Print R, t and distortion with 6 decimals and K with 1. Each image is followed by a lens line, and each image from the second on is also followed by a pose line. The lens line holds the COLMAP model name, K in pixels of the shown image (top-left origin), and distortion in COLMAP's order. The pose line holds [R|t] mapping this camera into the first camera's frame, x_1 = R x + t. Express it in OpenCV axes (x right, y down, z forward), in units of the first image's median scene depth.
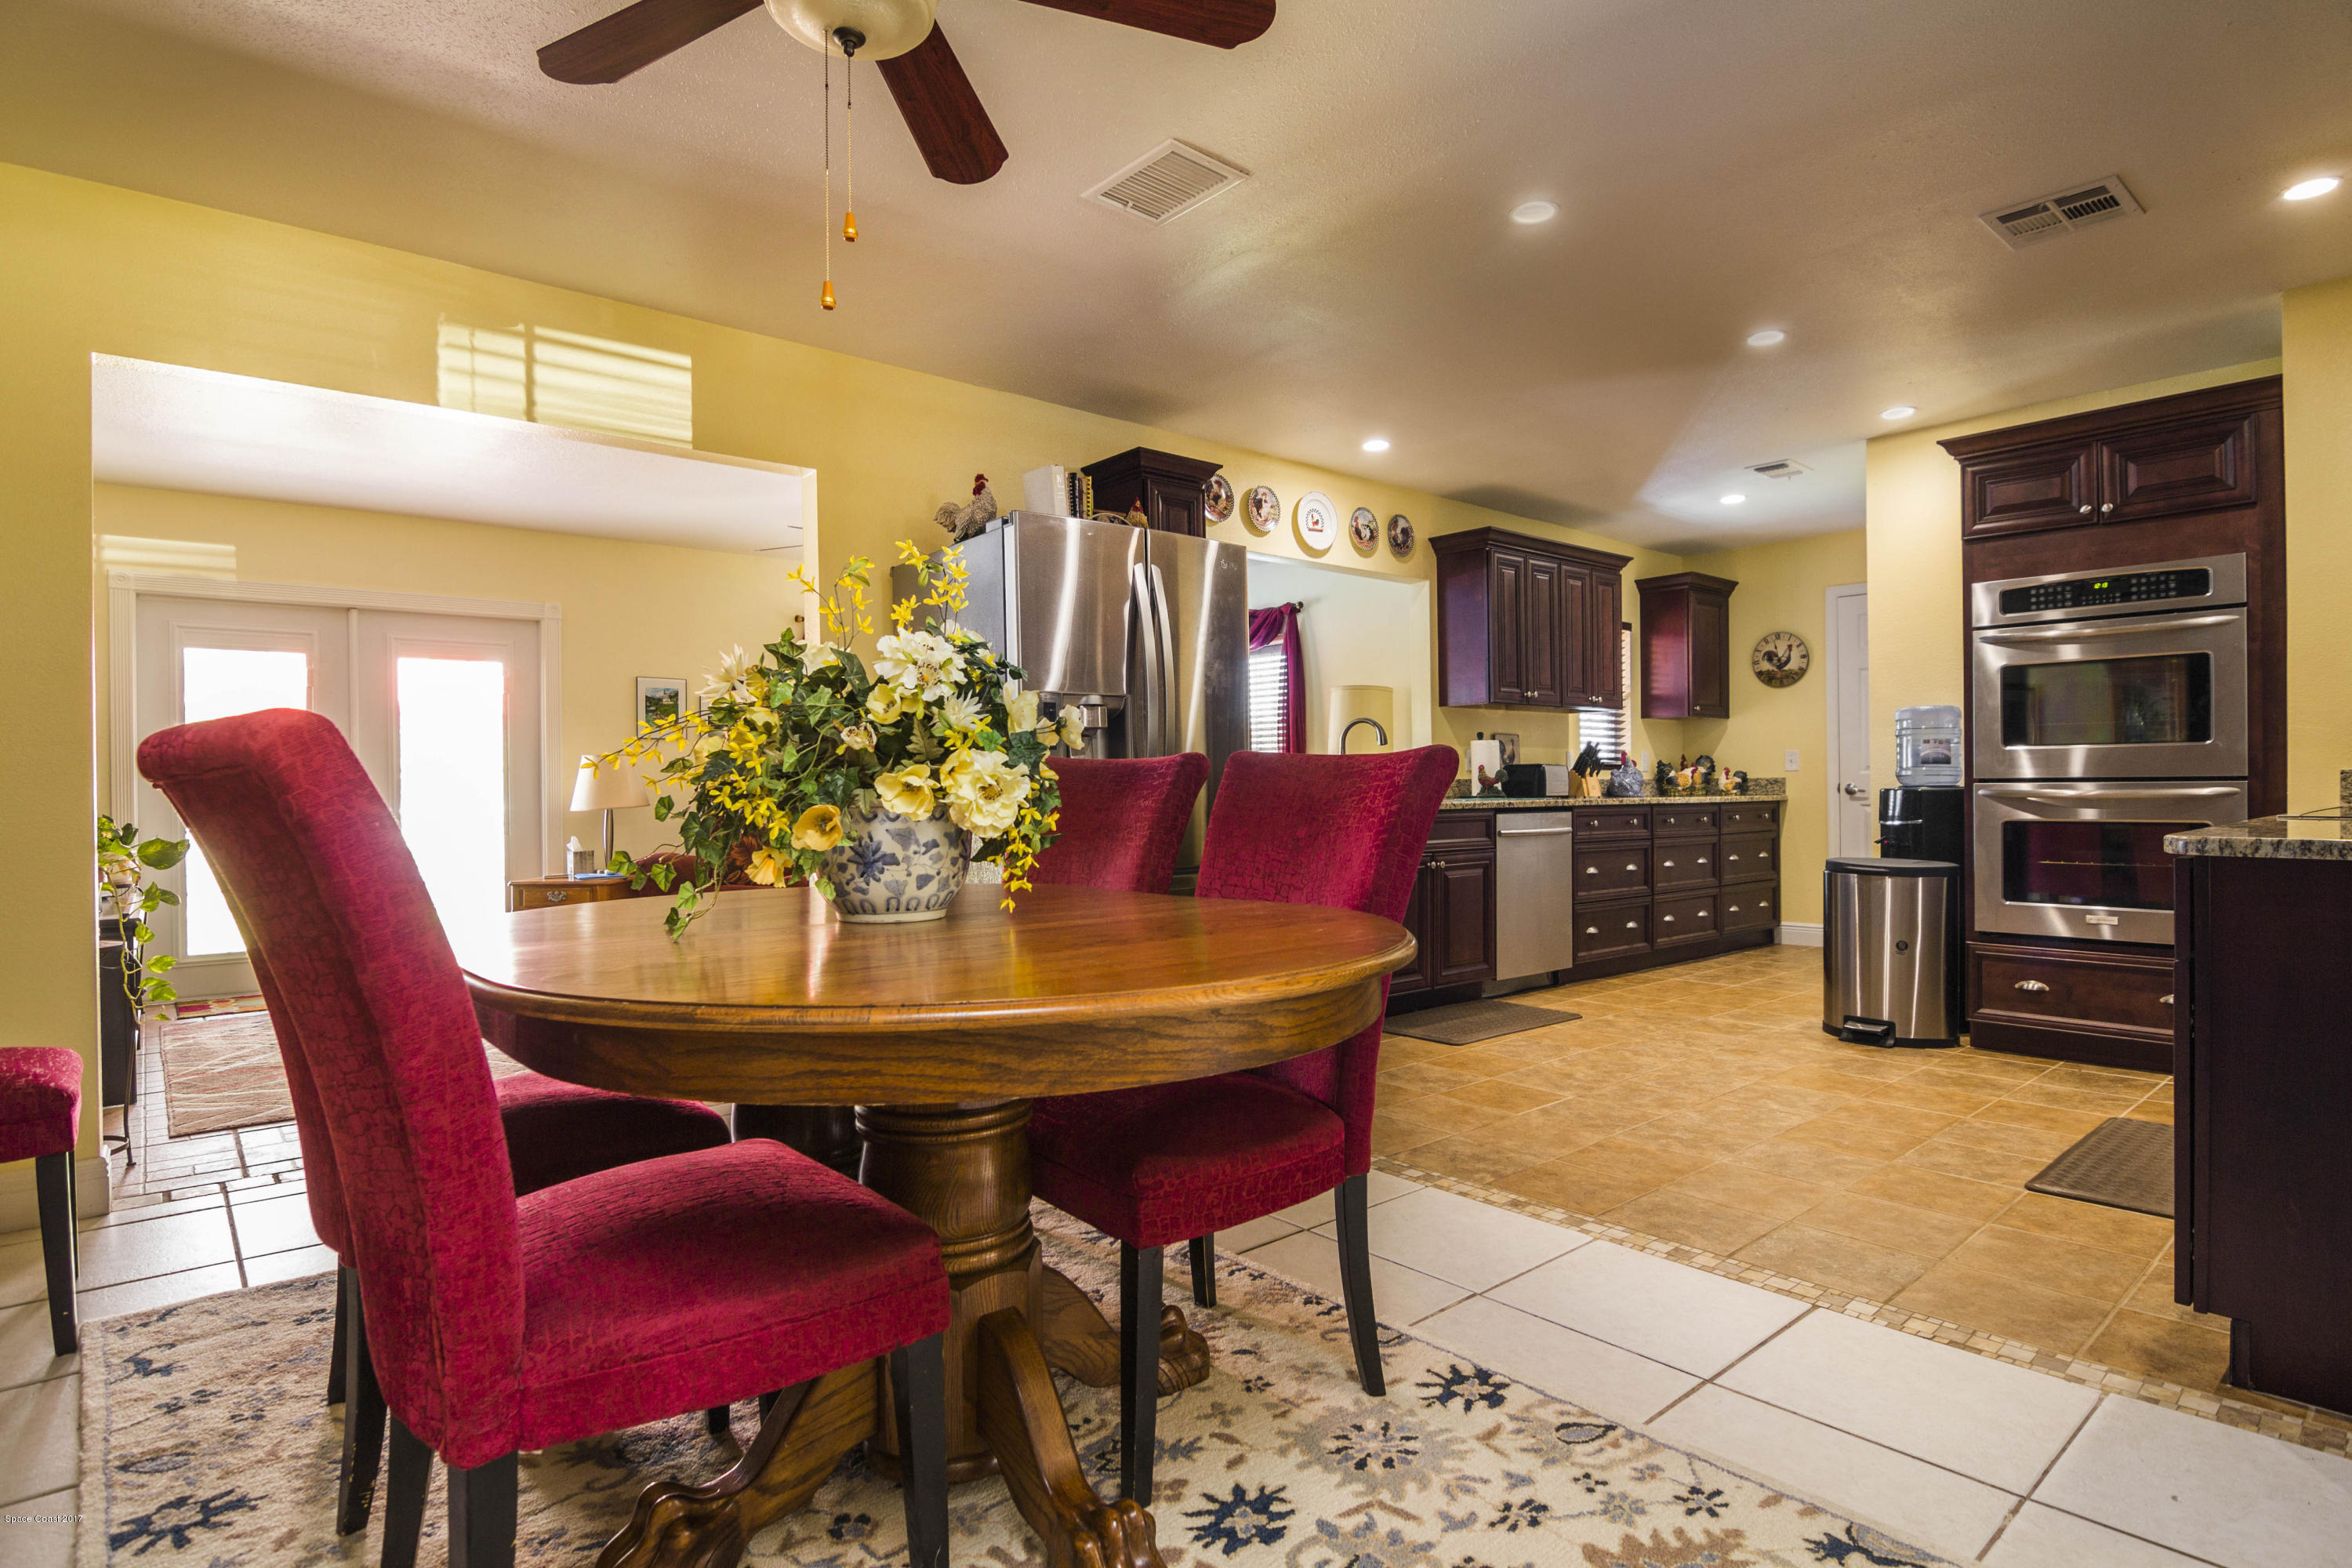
lens RADIAL K [[1212.0, 0, 1168.2], [0, 1212.0, 788.4], [0, 0, 1]] dist [-0.017106, -0.005859]
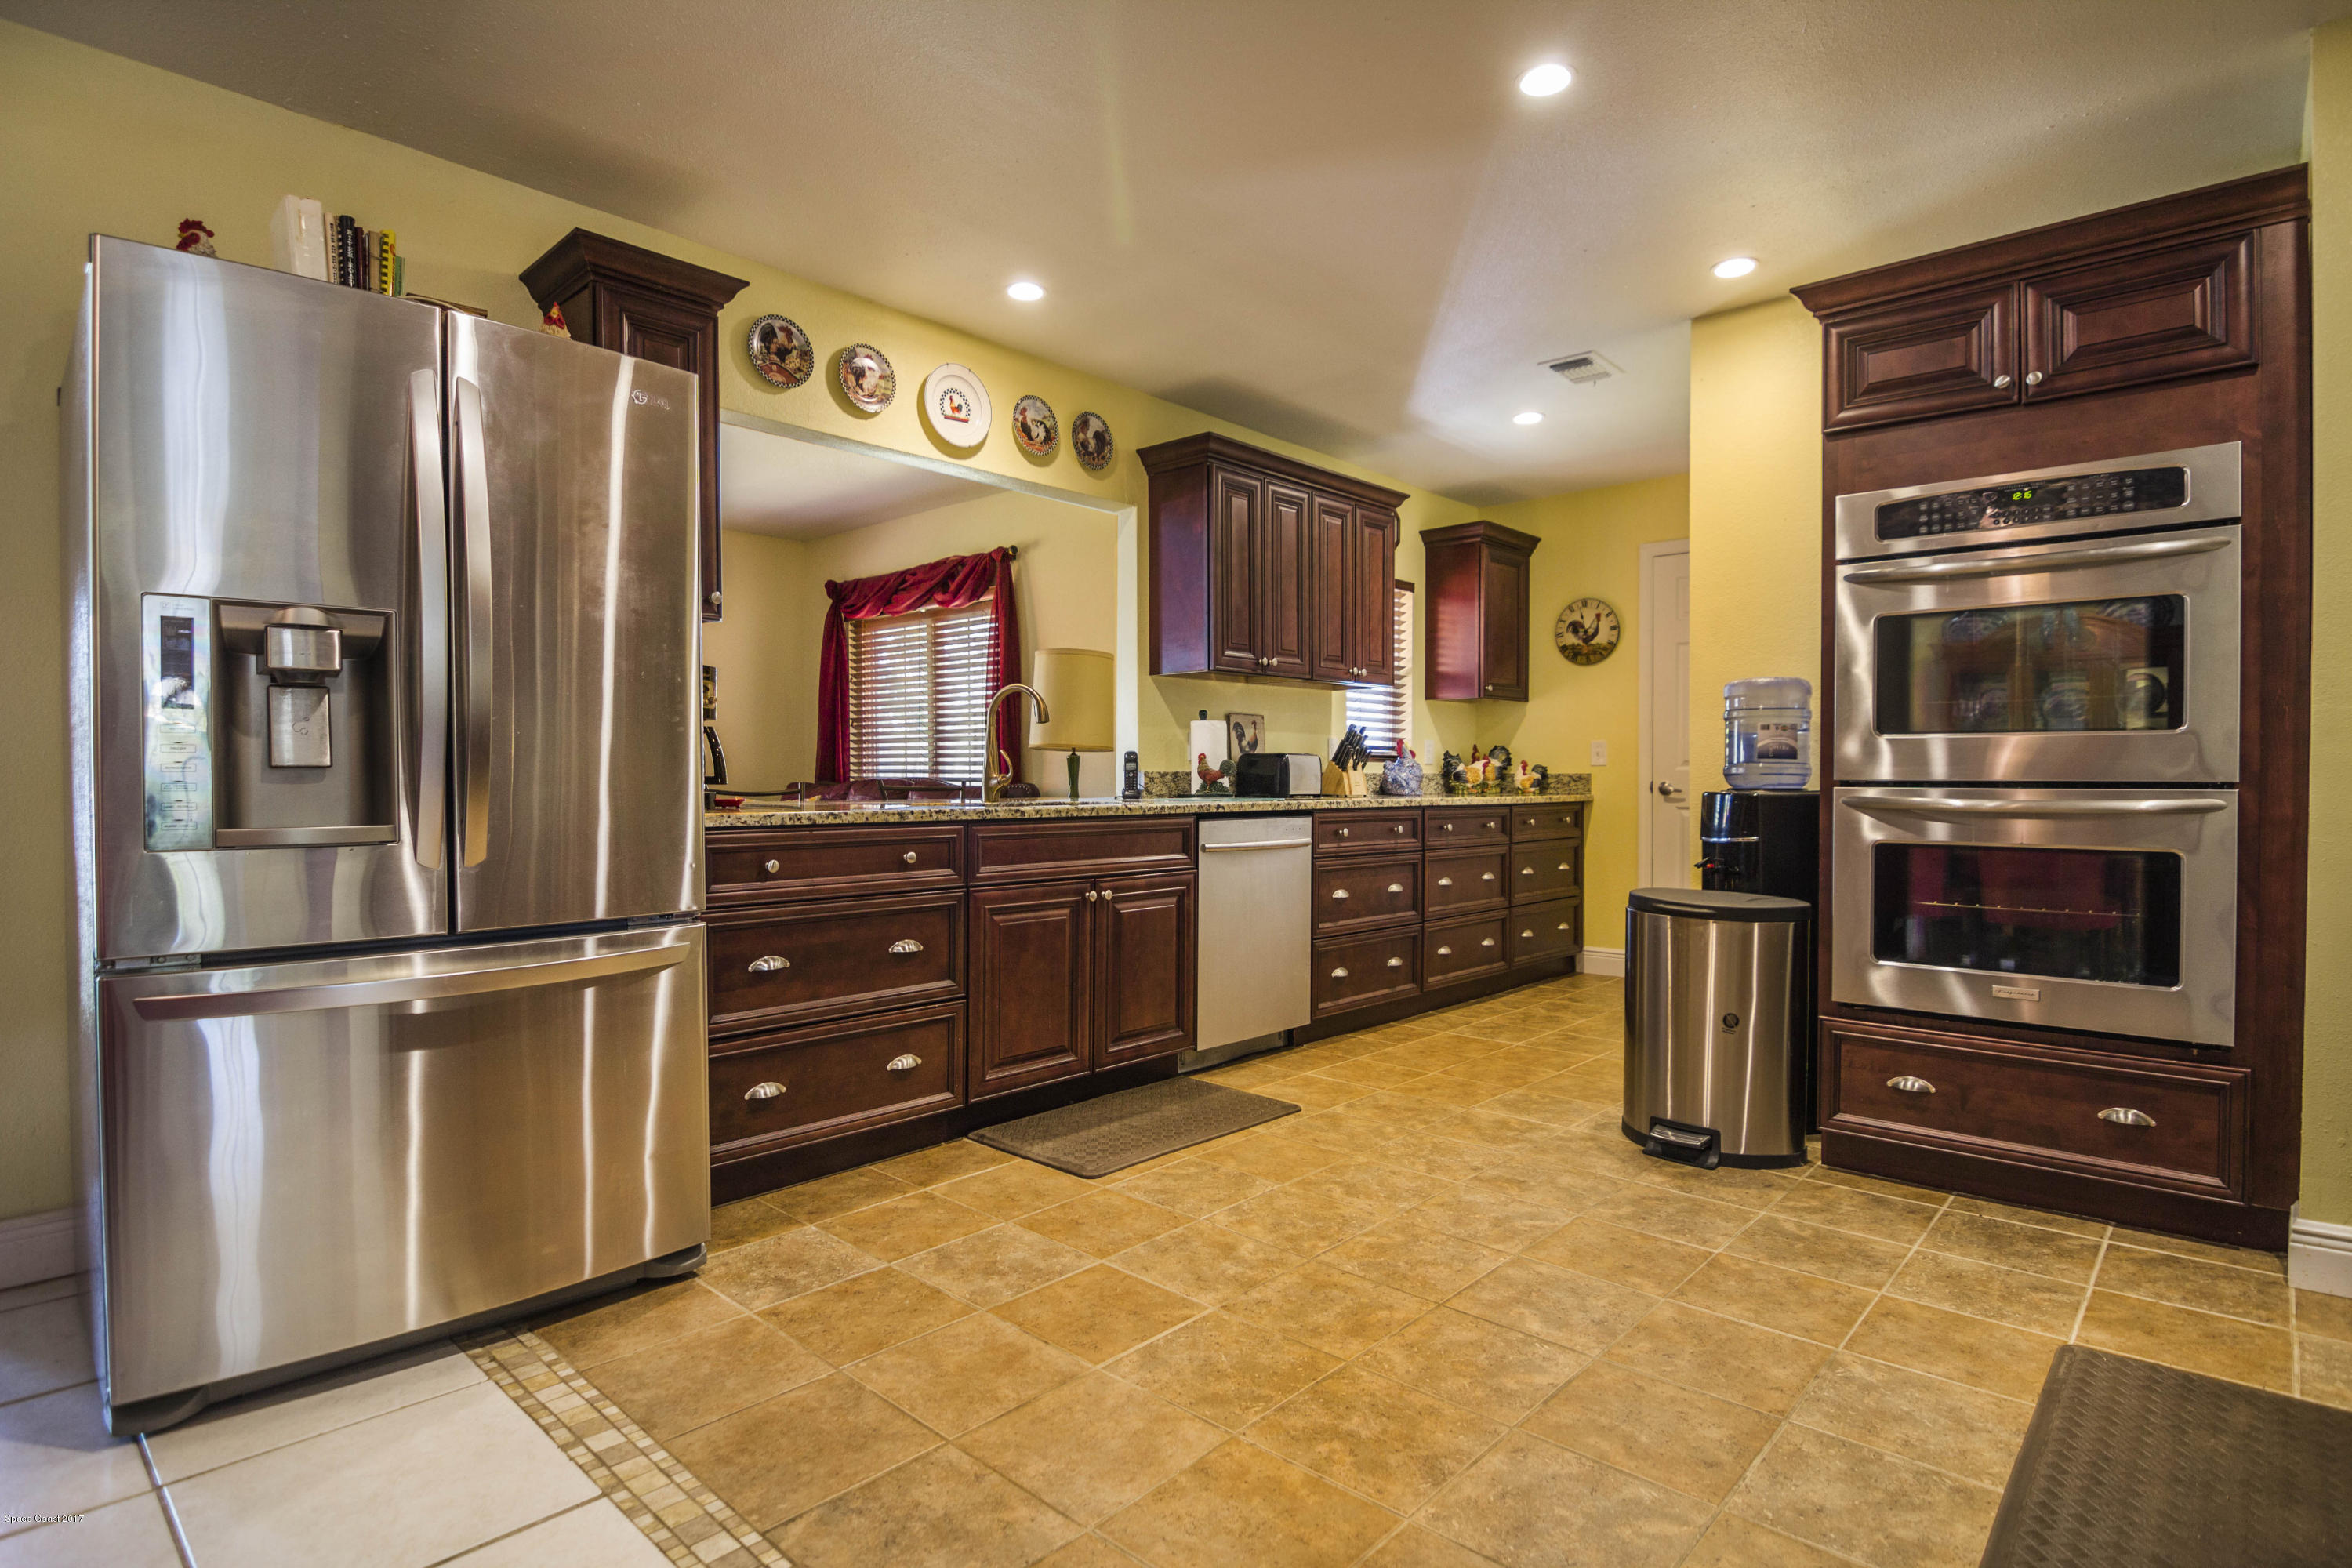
lens RADIAL K [[1212.0, 0, 1163.9], [0, 1212.0, 787.2], [0, 0, 1]] dist [-0.017106, -0.005859]
pose [[0.992623, 0.009704, 0.120853, 0.206016], [-0.010797, 0.999907, 0.008390, -0.005989], [-0.120761, -0.009633, 0.992635, 0.360618]]
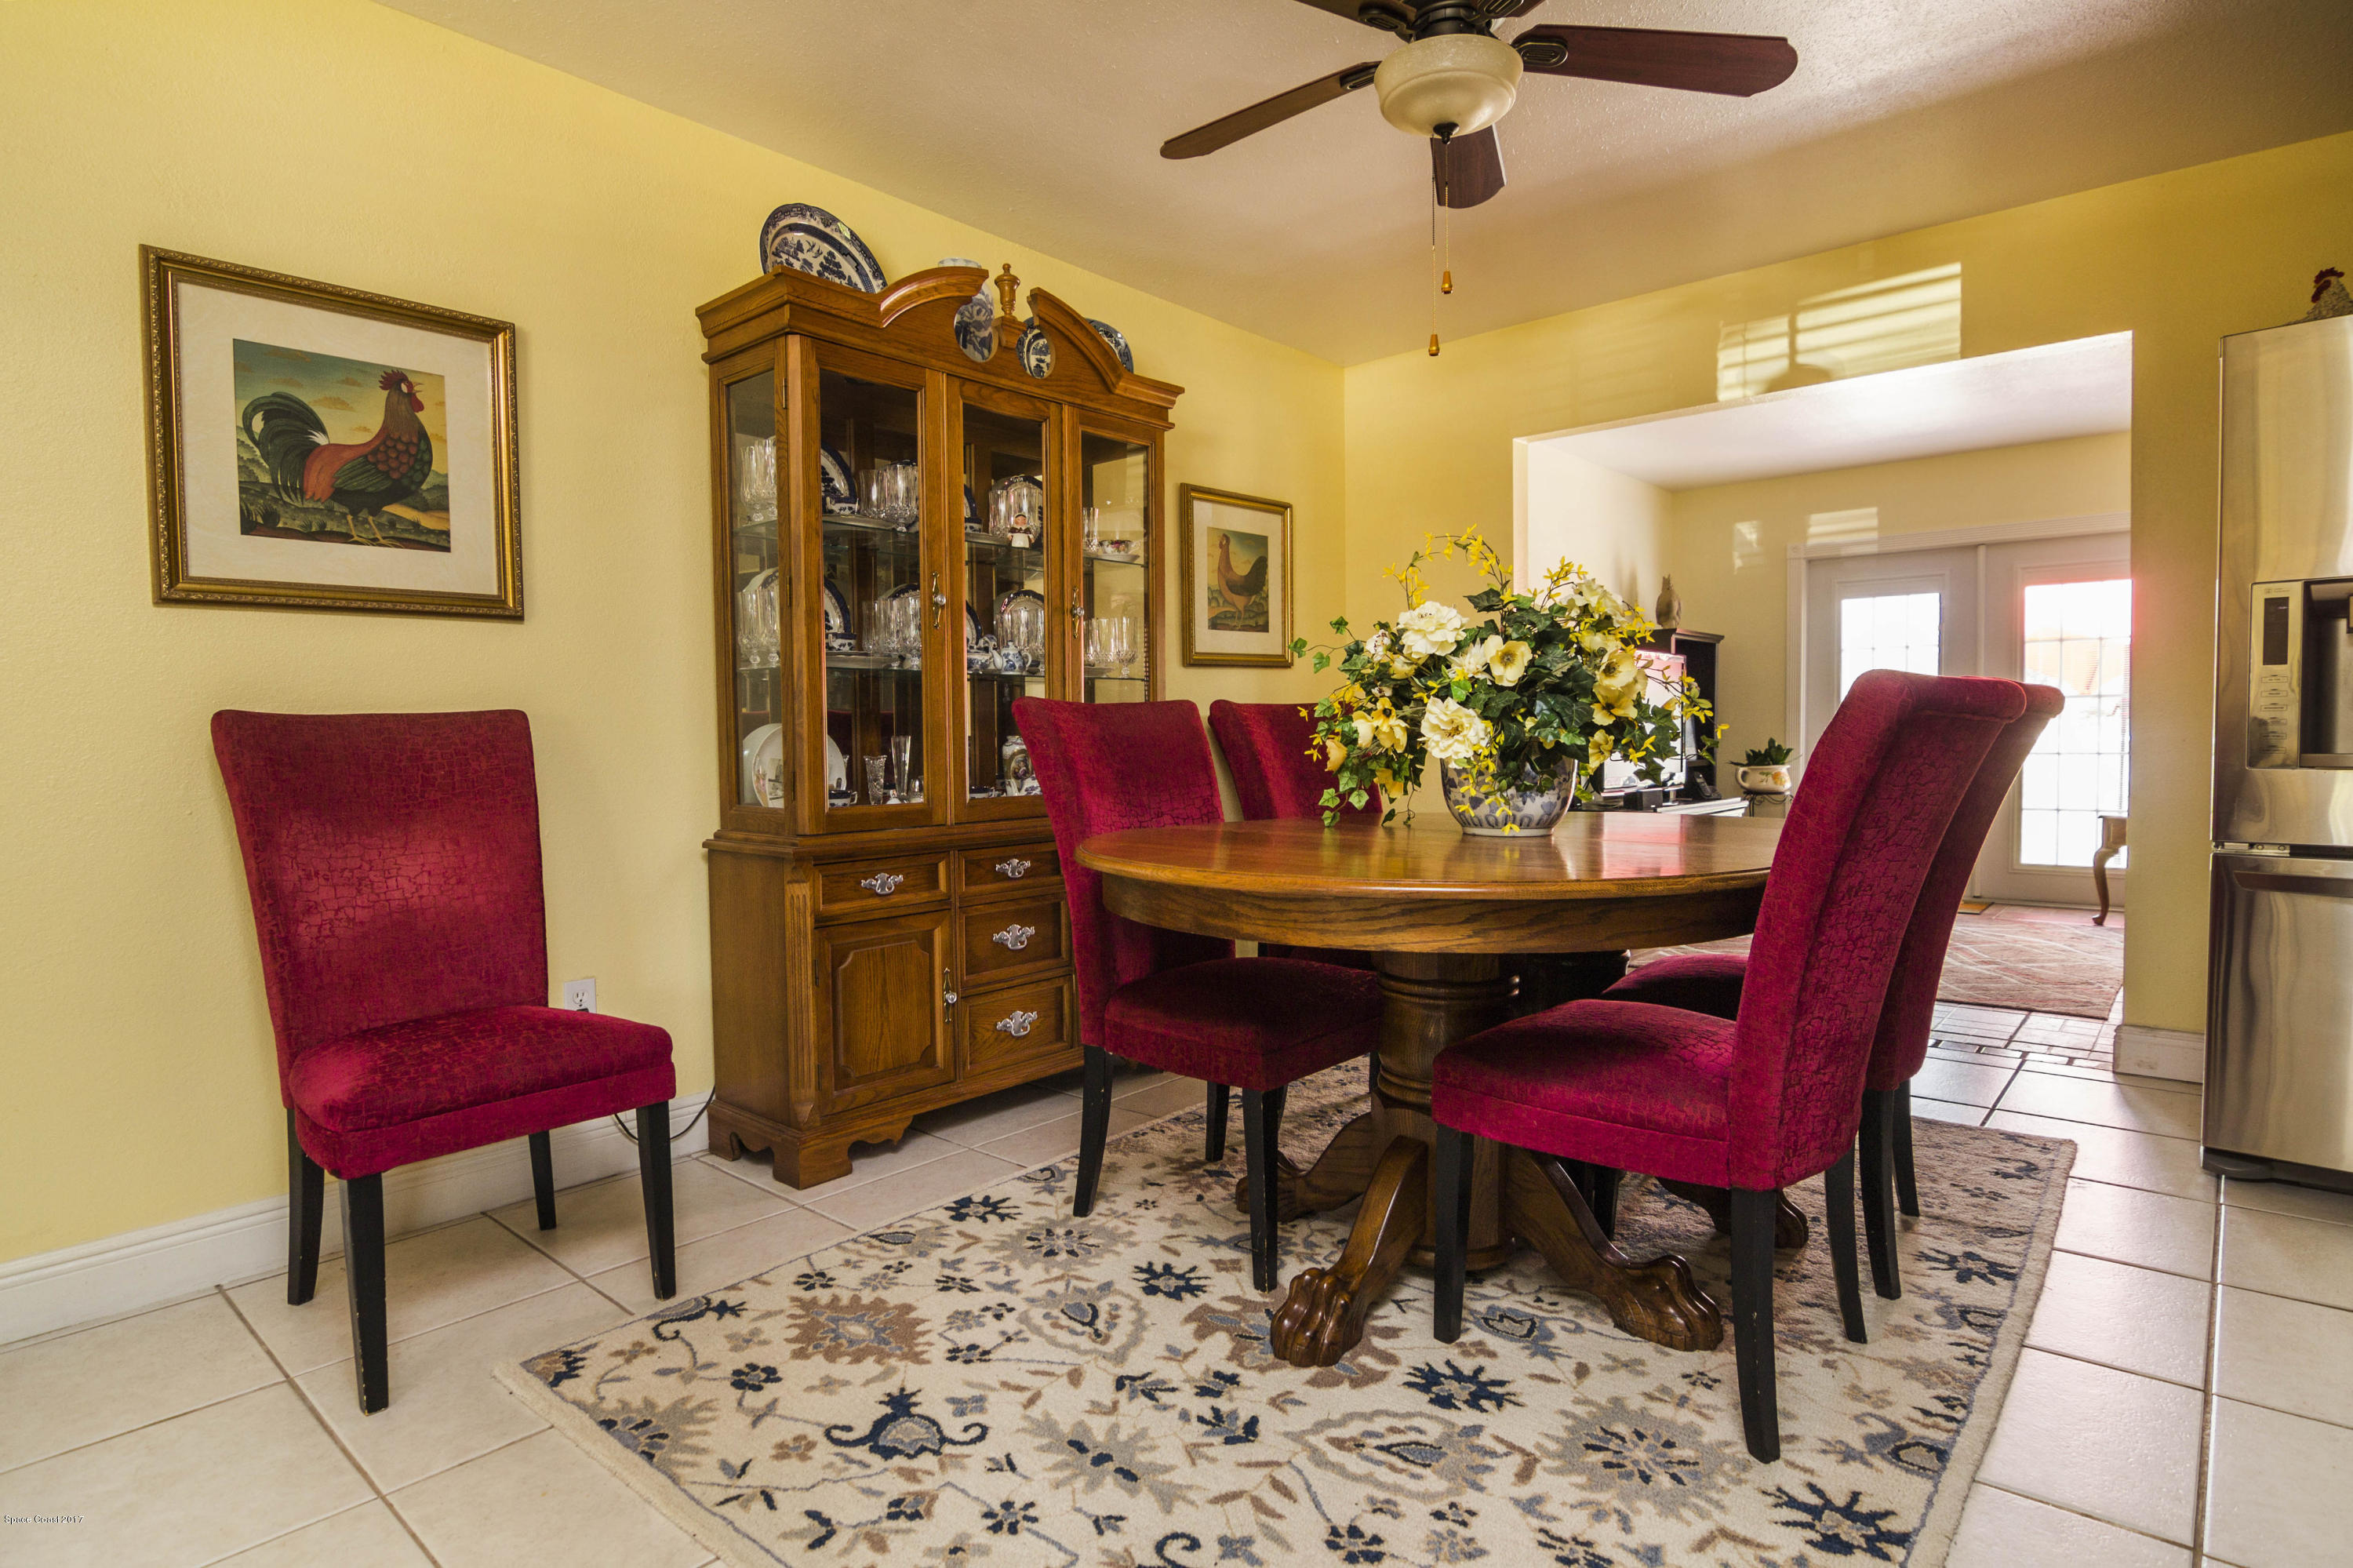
lens RADIAL K [[1212.5, 0, 1178.2], [0, 1212.5, 796.3], [0, 0, 1]] dist [-0.017106, -0.005859]
pose [[0.148808, 0.060559, -0.987010, 0.397446], [0.009480, 0.997990, 0.062662, -0.004100], [0.988821, -0.018681, 0.147934, 0.214524]]
